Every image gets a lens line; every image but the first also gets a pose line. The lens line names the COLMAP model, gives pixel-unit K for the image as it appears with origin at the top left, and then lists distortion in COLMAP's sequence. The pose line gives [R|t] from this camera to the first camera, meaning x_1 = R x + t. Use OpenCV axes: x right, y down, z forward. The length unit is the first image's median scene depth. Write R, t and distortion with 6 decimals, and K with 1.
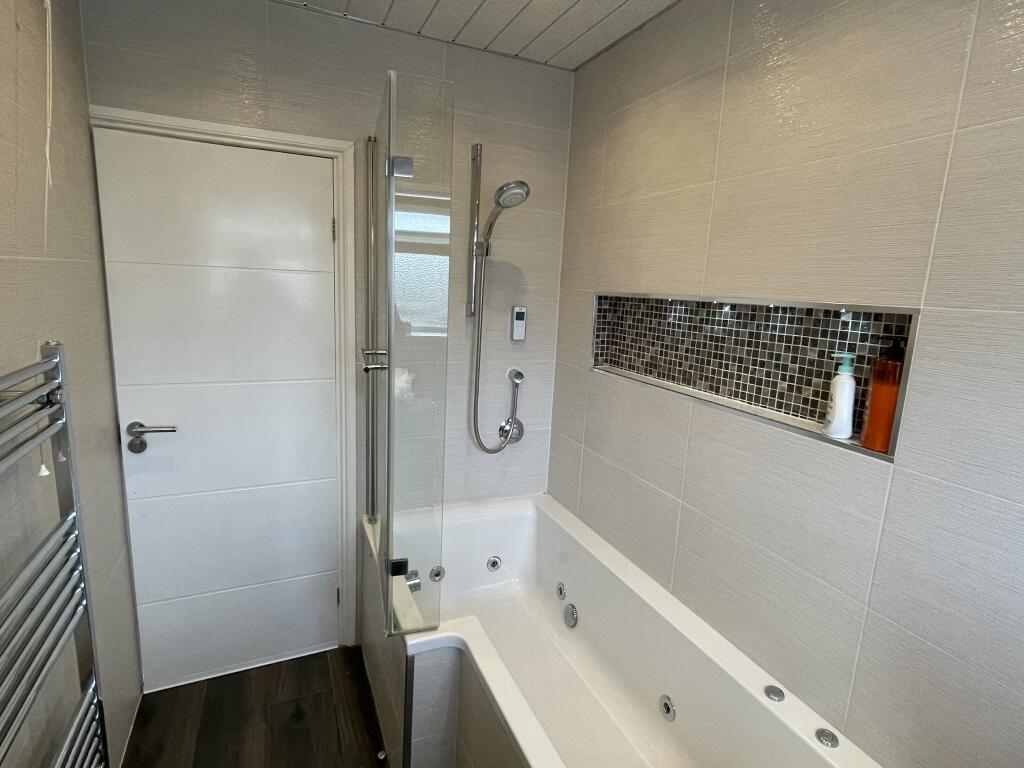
lens RADIAL K [[537.9, 0, 517.9], [0, 537.9, 383.8], [0, 0, 1]] dist [-0.007635, -0.001329]
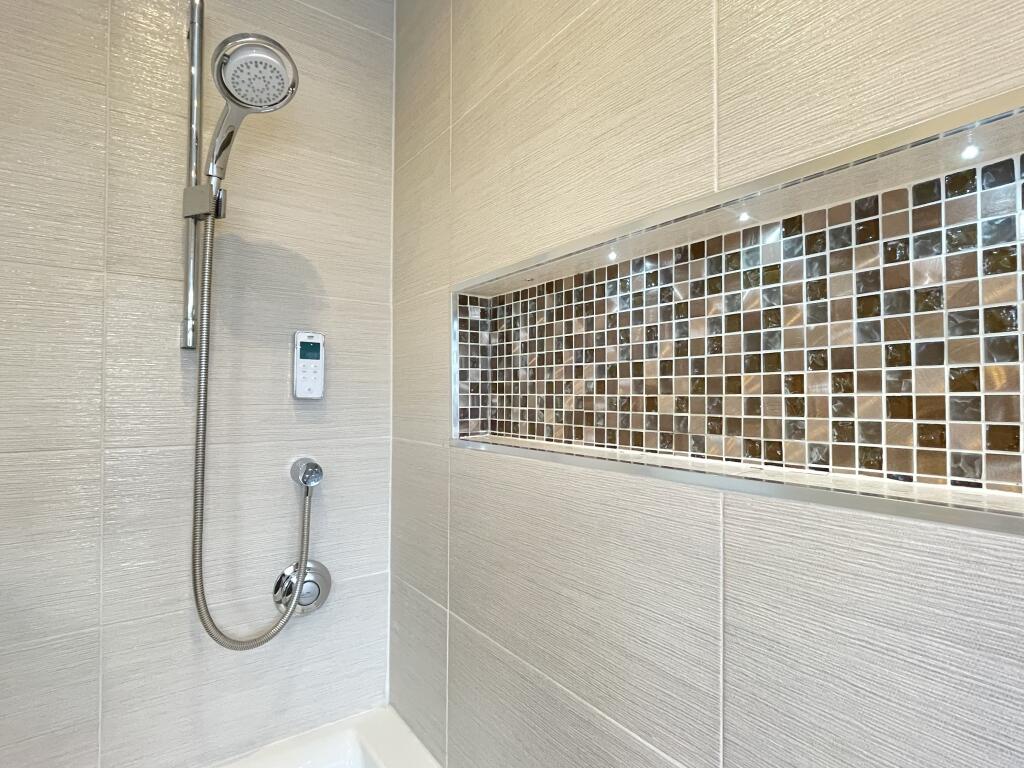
lens RADIAL K [[537.9, 0, 515.1], [0, 537.9, 387.0], [0, 0, 1]] dist [-0.007635, -0.001329]
pose [[0.978870, -0.043674, 0.199763, 0.103791], [0.080902, 0.979929, -0.182192, 0.017412], [-0.187796, 0.194504, 0.962757, 0.559088]]
